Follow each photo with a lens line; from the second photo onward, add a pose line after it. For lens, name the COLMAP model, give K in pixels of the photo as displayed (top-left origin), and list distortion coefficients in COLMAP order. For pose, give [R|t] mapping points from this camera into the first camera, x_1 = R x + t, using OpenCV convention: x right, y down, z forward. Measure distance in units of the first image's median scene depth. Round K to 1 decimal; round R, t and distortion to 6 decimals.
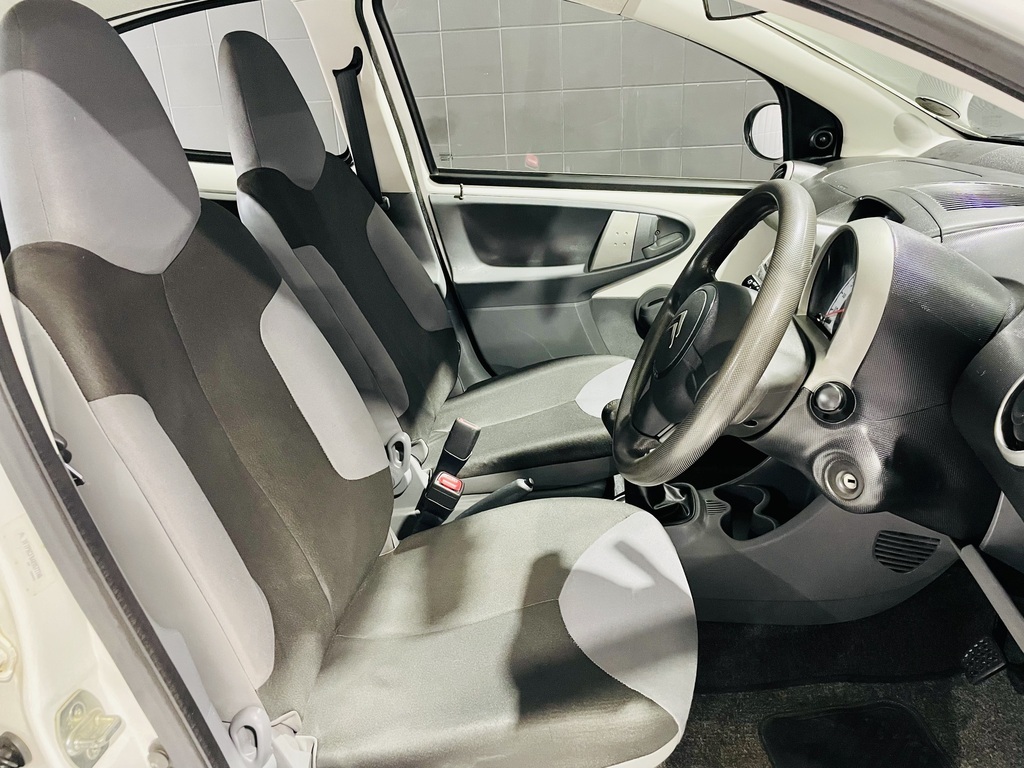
lens RADIAL K [[787.2, 0, 512.0], [0, 787.2, 384.0], [0, 0, 1]] dist [0.104519, -0.138233]
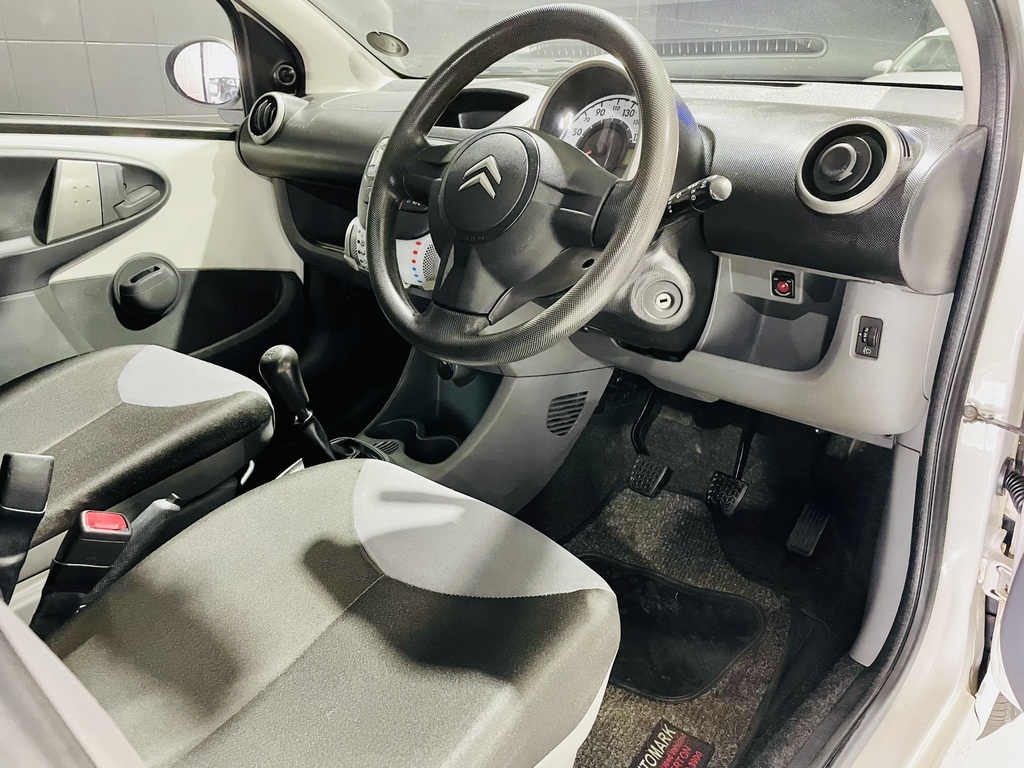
lens RADIAL K [[787.2, 0, 512.0], [0, 787.2, 384.0], [0, 0, 1]] dist [0.104519, -0.138233]
pose [[0.595802, -0.235247, 0.767905, -0.247455], [0.277817, 0.957481, 0.077770, 0.042833], [-0.753550, 0.167002, 0.635825, 0.236612]]
